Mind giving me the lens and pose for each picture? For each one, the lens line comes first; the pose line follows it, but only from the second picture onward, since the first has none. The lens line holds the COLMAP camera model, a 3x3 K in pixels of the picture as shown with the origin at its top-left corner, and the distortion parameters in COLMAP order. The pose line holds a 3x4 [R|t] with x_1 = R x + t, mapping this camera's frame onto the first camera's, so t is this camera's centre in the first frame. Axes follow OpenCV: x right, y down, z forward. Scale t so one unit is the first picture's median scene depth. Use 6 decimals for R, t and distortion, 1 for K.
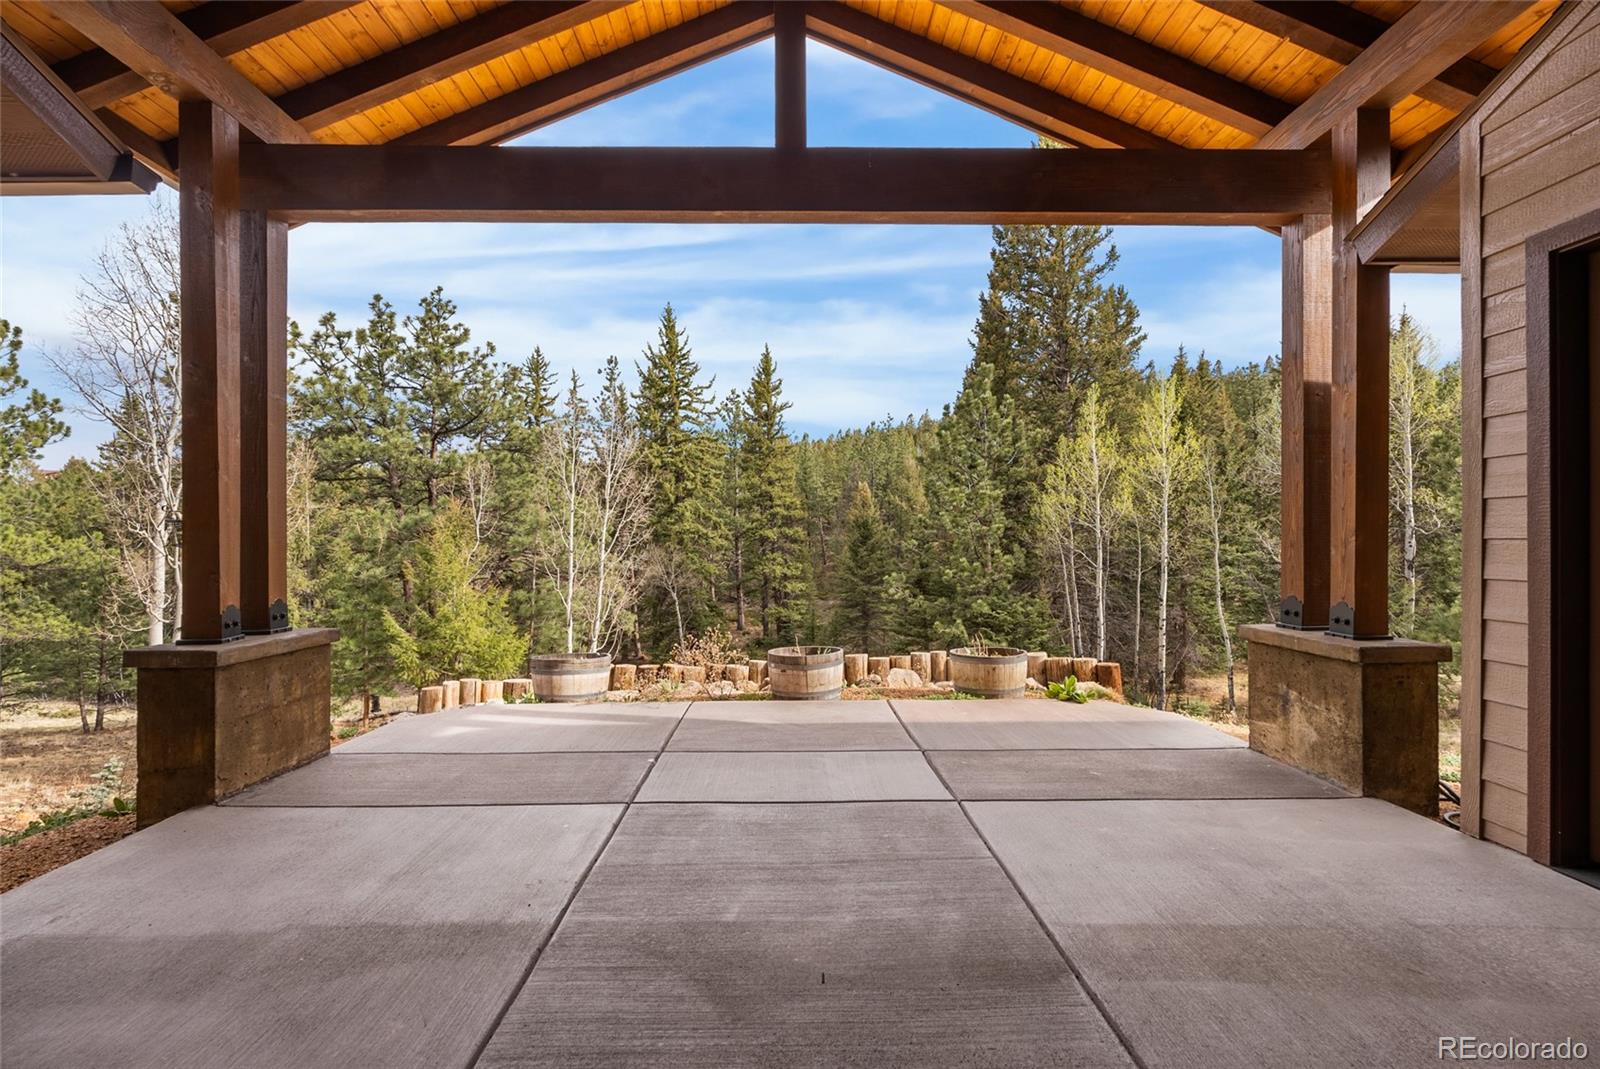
lens RADIAL K [[711.5, 0, 800.3], [0, 711.5, 545.0], [0, 0, 1]] dist [-0.004983, -0.000037]
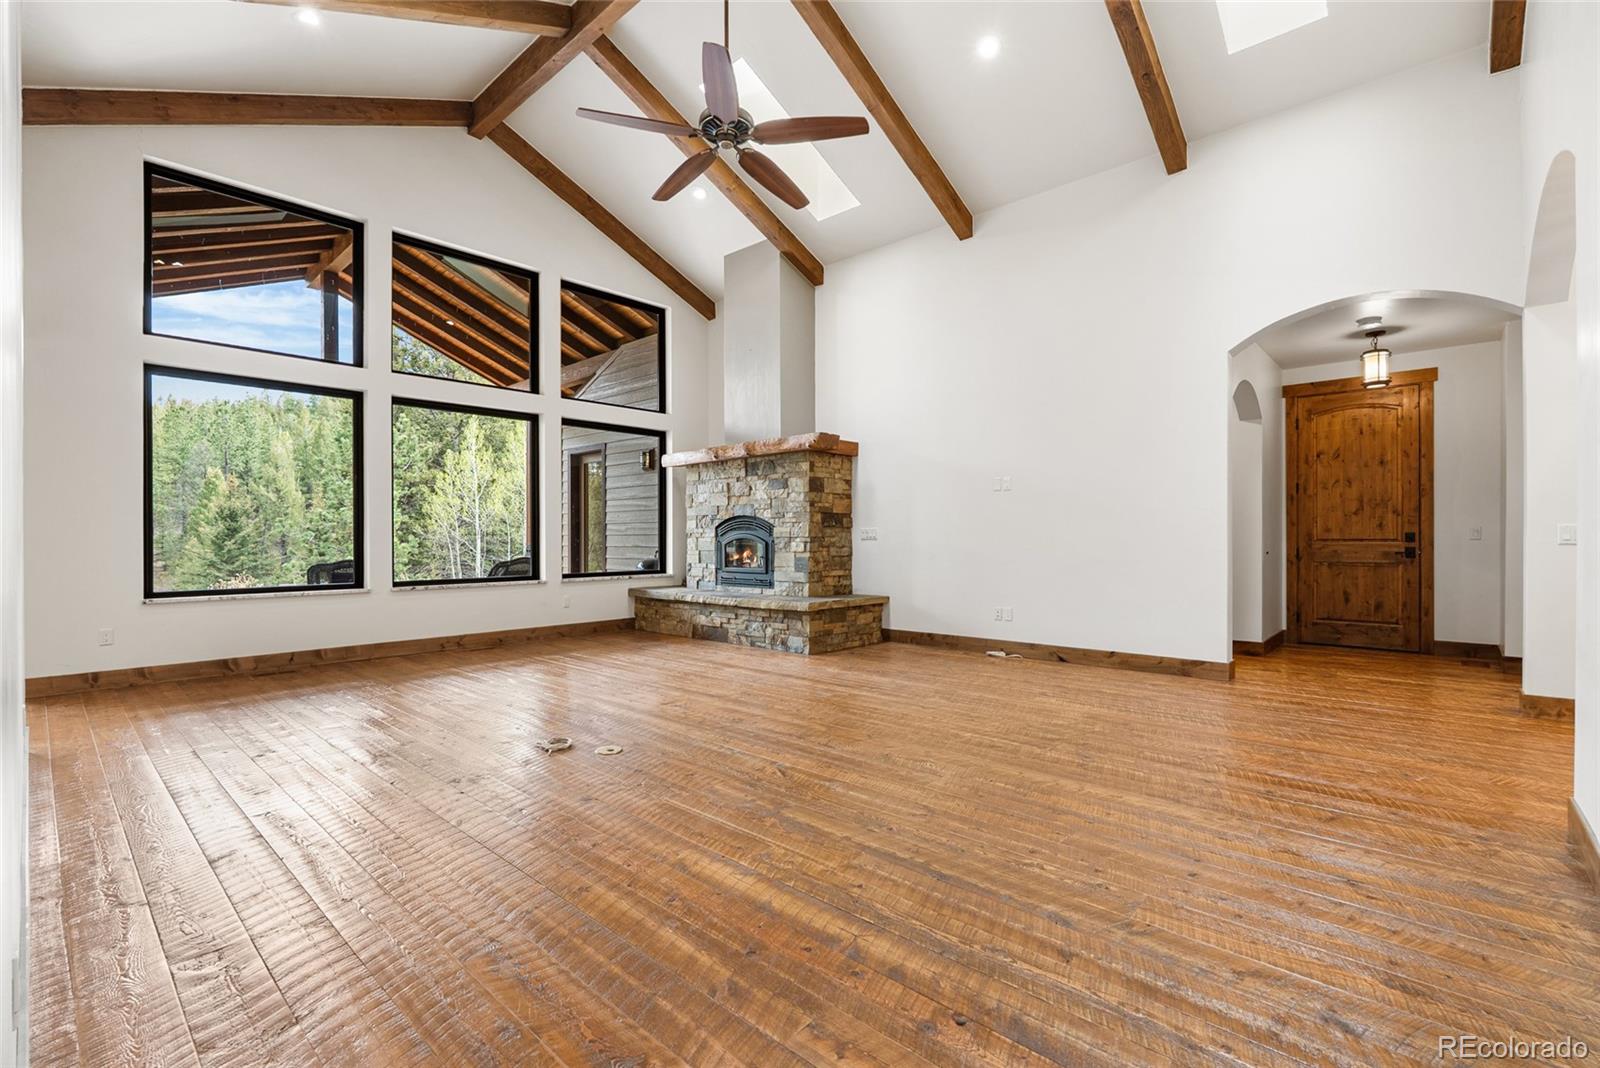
lens RADIAL K [[711.5, 0, 801.8], [0, 711.5, 542.1], [0, 0, 1]] dist [-0.004983, -0.000037]
pose [[0.690296, -0.002942, 0.723521, -0.463589], [0.003144, 0.999994, 0.001066, 0.044897], [-0.723520, 0.001539, 0.690301, -1.328448]]
